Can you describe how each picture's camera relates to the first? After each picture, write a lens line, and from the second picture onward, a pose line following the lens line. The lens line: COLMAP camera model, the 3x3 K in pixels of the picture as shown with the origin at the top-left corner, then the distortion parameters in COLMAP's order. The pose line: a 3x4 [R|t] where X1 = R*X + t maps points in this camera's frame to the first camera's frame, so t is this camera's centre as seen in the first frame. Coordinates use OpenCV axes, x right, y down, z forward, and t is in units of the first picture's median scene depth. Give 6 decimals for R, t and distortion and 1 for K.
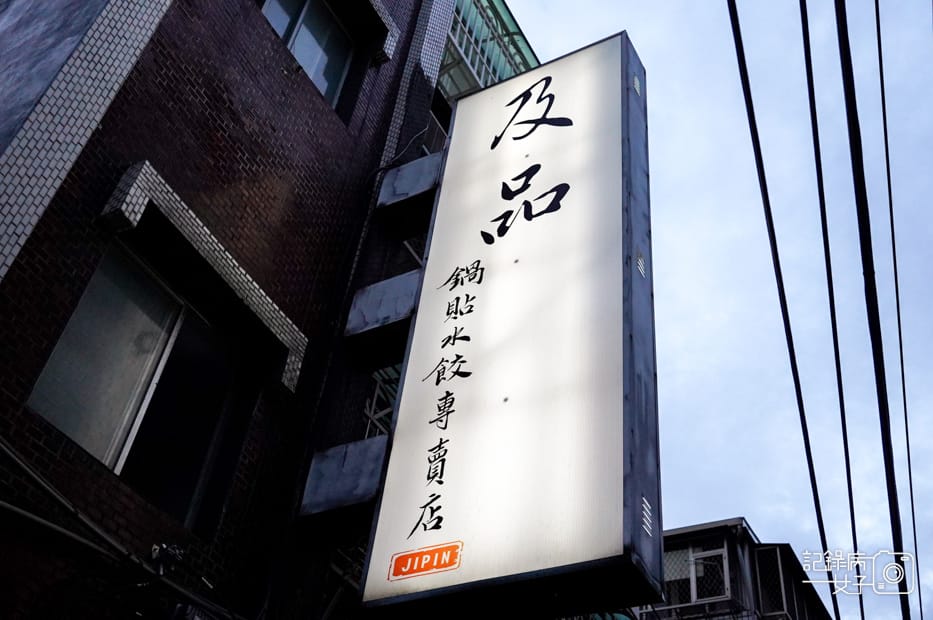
lens RADIAL K [[997.0, 0, 466.1], [0, 997.0, 311.2], [0, 0, 1]] dist [-0.011825, 0.000000]
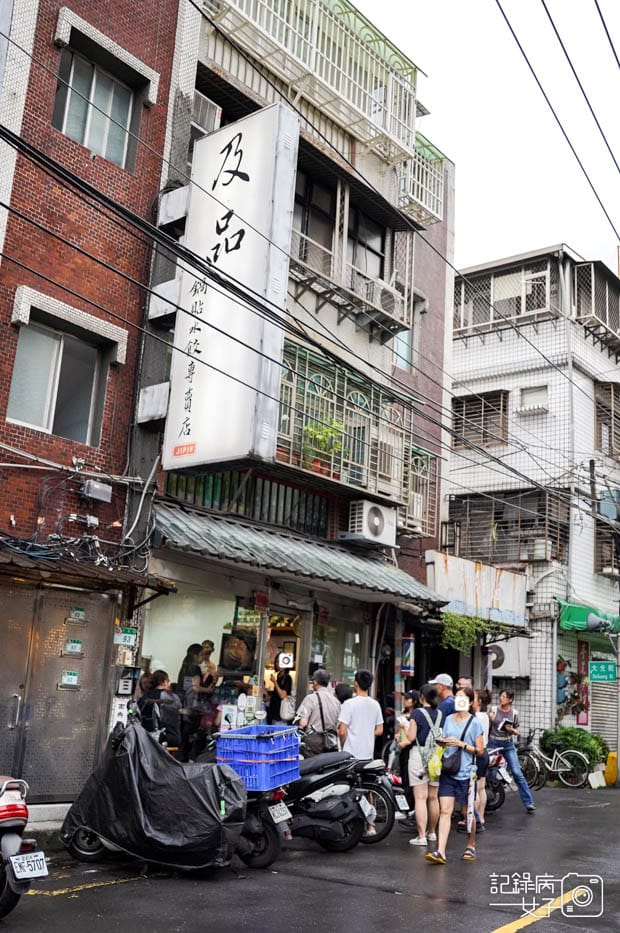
lens RADIAL K [[955.9, 0, 310.2], [0, 955.9, 466.1], [0, 0, 1]] dist [-0.017142, 0.000000]
pose [[0.983378, -0.089667, -0.157885, 0.448320], [0.154214, 0.871461, 0.465589, -0.535056], [0.095843, -0.482198, 0.870804, -0.709785]]
